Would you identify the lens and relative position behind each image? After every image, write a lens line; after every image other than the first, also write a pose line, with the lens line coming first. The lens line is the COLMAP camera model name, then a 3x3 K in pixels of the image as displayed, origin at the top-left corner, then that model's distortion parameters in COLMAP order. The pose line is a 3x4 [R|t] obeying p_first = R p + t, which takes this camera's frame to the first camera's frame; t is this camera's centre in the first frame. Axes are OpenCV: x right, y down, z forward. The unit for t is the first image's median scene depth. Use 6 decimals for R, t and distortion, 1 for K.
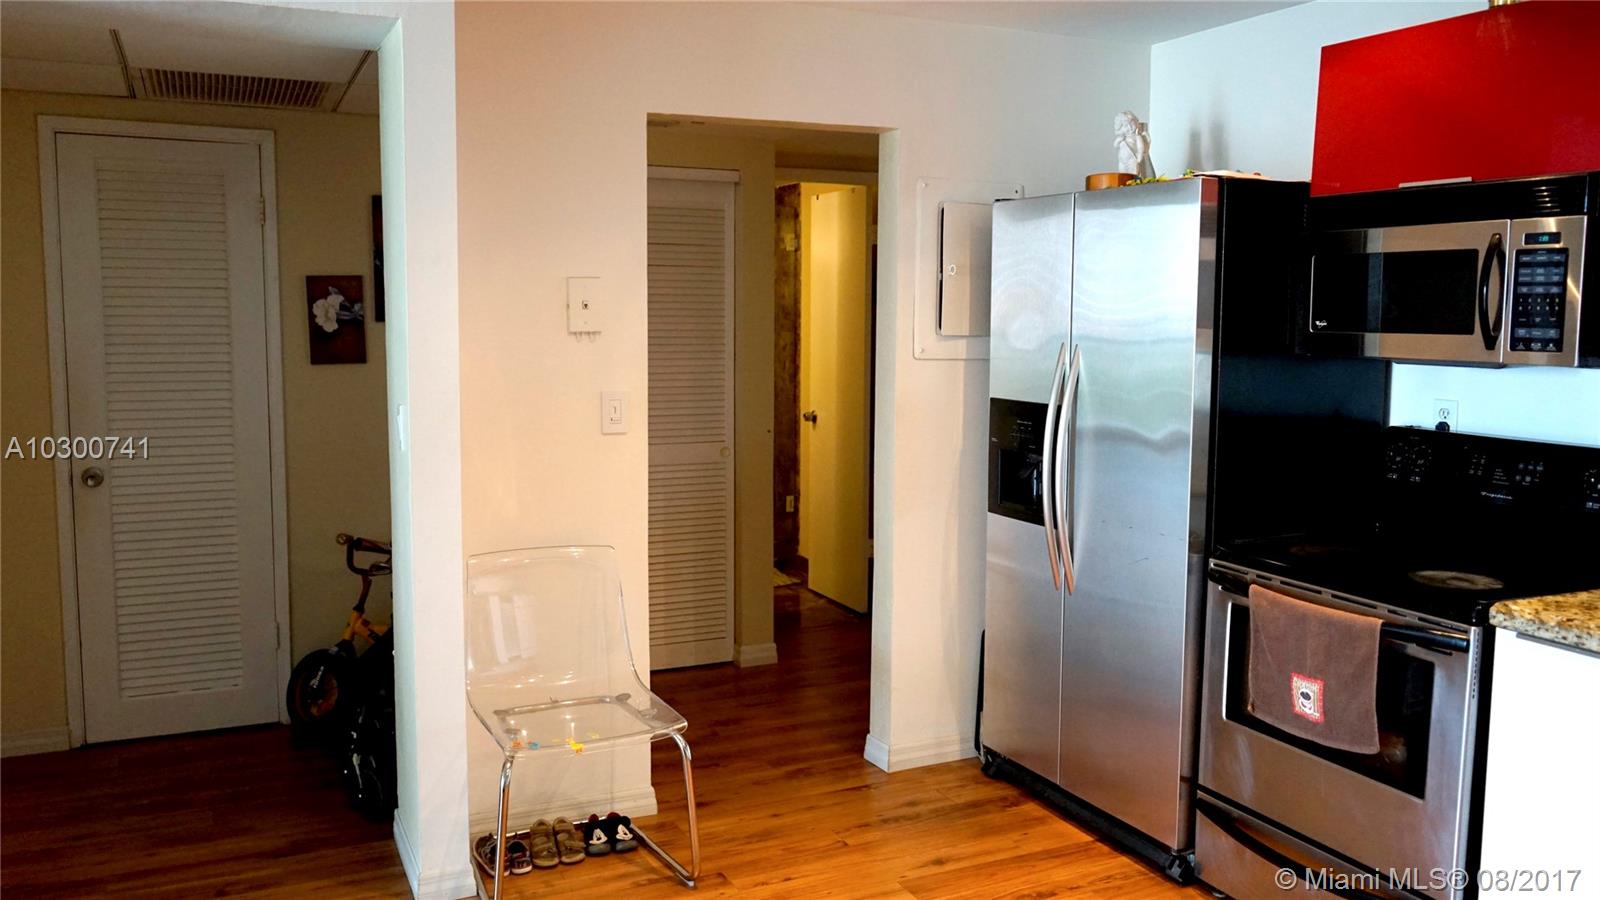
lens RADIAL K [[1284.1, 0, 794.0], [0, 1284.1, 443.9], [0, 0, 1]] dist [-0.006587, 0.007575]
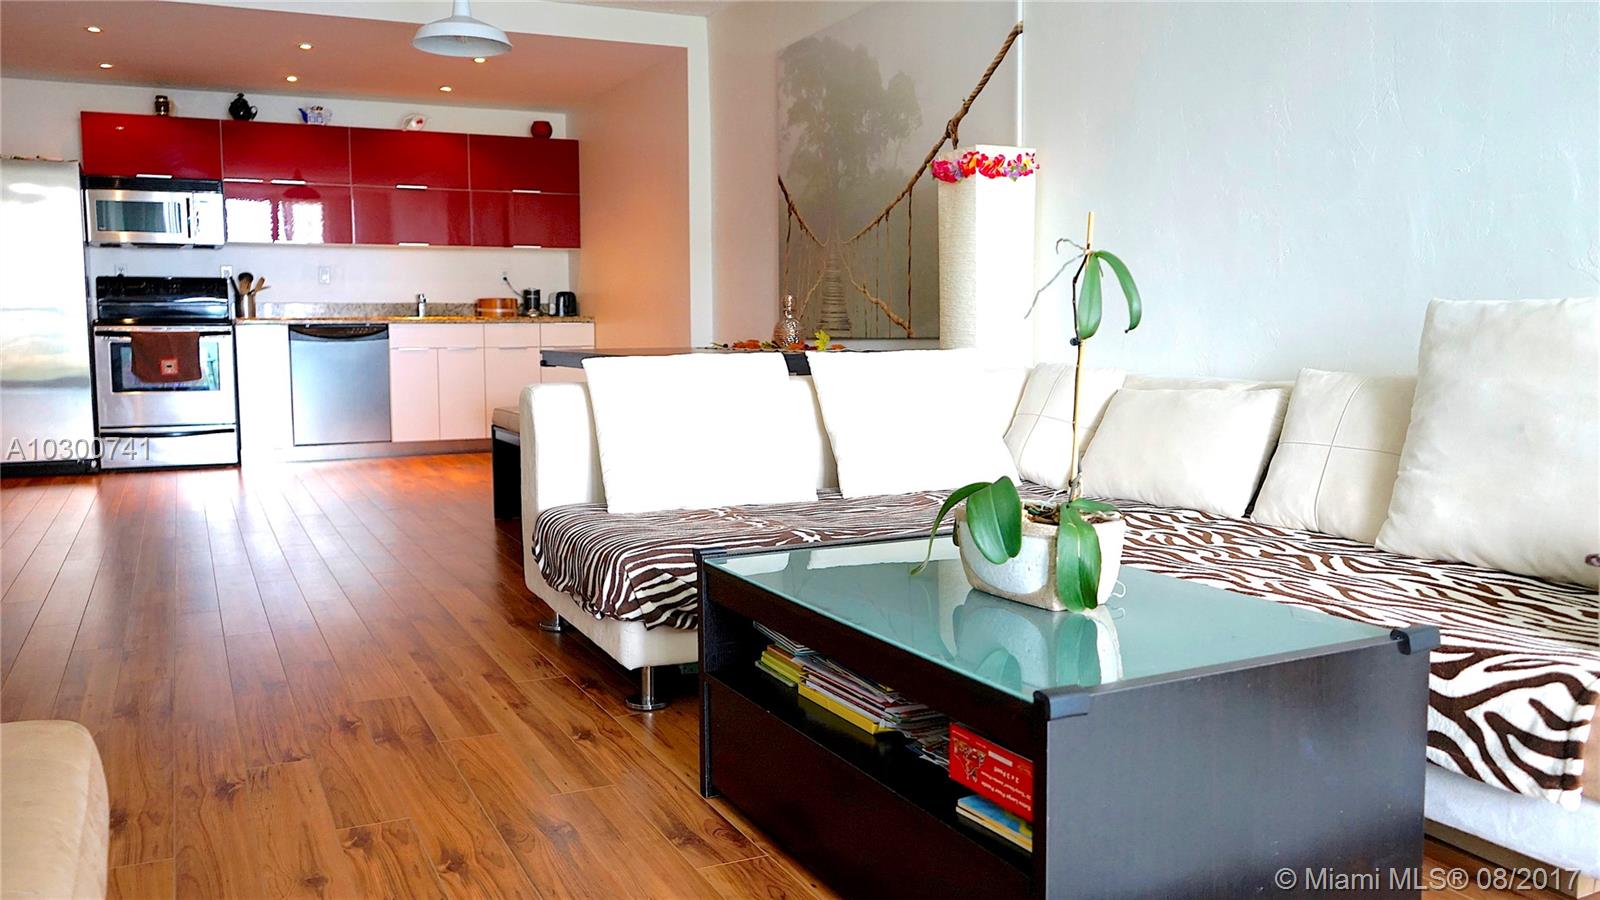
lens RADIAL K [[1269.4, 0, 805.0], [0, 1269.4, 438.0], [0, 0, 1]] dist [-0.011124, 0.006916]
pose [[-0.025574, -0.098477, 0.994811, -1.991011], [0.111606, 0.988634, 0.100734, 0.199348], [-0.993423, 0.113603, -0.014293, -0.224357]]
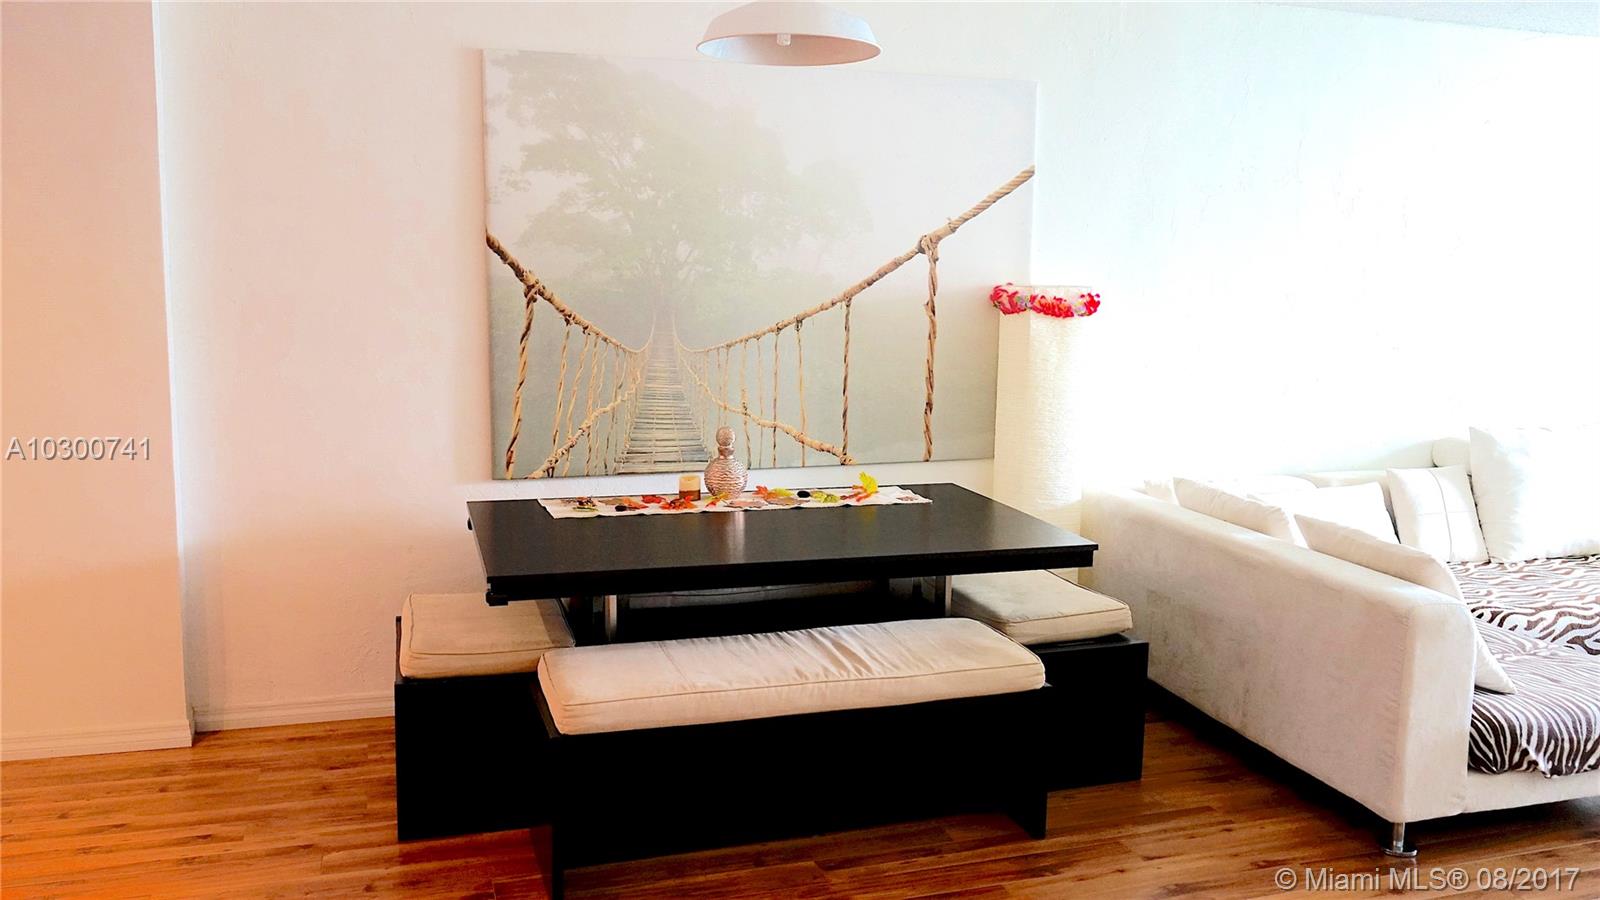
lens RADIAL K [[1284.1, 0, 794.0], [0, 1284.1, 443.9], [0, 0, 1]] dist [-0.006587, 0.007575]
pose [[-0.993868, -0.039476, 0.103287, -0.485854], [-0.013334, 0.970072, 0.242451, -0.120137], [-0.109767, 0.239587, -0.964650, 0.995559]]
